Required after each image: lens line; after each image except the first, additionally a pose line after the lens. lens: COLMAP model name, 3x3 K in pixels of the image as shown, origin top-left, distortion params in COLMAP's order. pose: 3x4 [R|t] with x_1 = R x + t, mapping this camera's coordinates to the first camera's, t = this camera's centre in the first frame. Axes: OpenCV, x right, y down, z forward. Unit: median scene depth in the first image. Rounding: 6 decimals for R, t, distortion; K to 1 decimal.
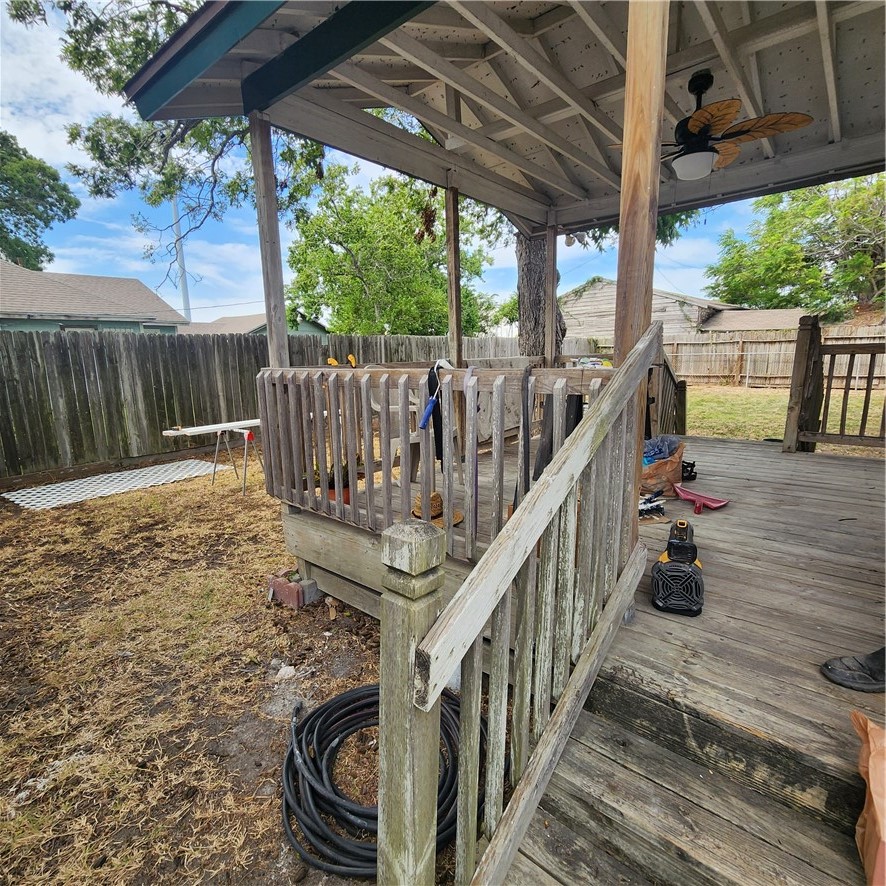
lens RADIAL K [[485.5, 0, 430.1], [0, 485.5, 443.6], [0, 0, 1]] dist [0.003621, -0.001447]
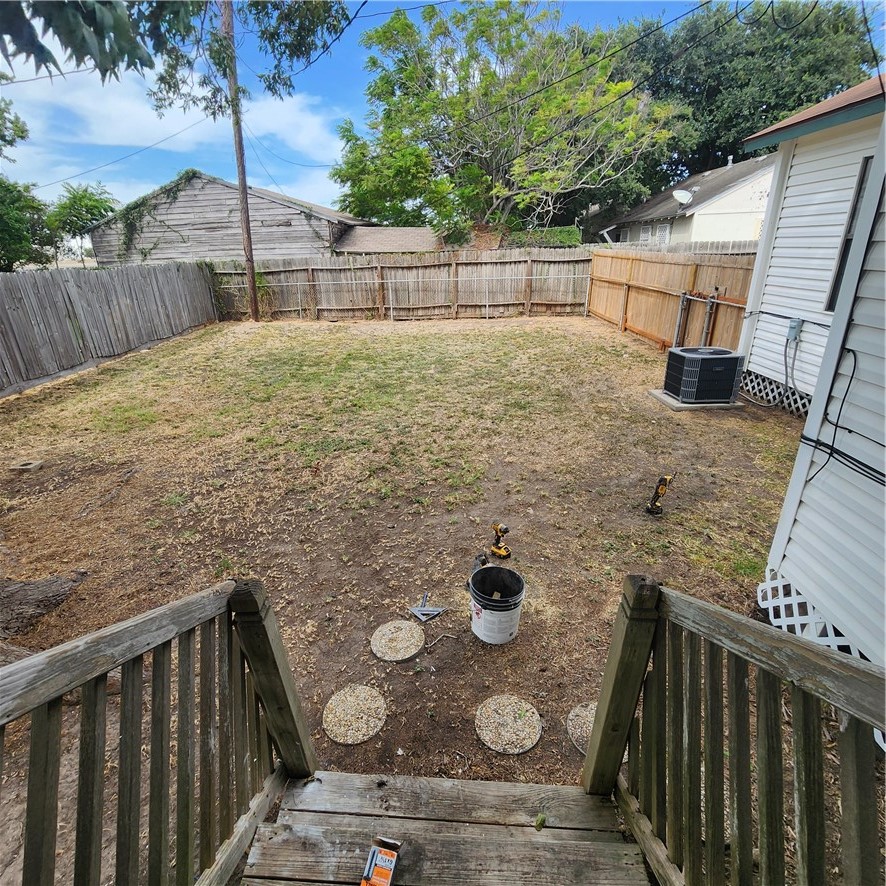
lens RADIAL K [[485.5, 0, 430.1], [0, 485.5, 443.6], [0, 0, 1]] dist [0.003621, -0.001447]
pose [[0.787479, -0.226123, 0.573363, 0.146604], [0.128282, 0.970028, 0.206371, -0.071070], [-0.602844, -0.088960, 0.792884, 0.235404]]
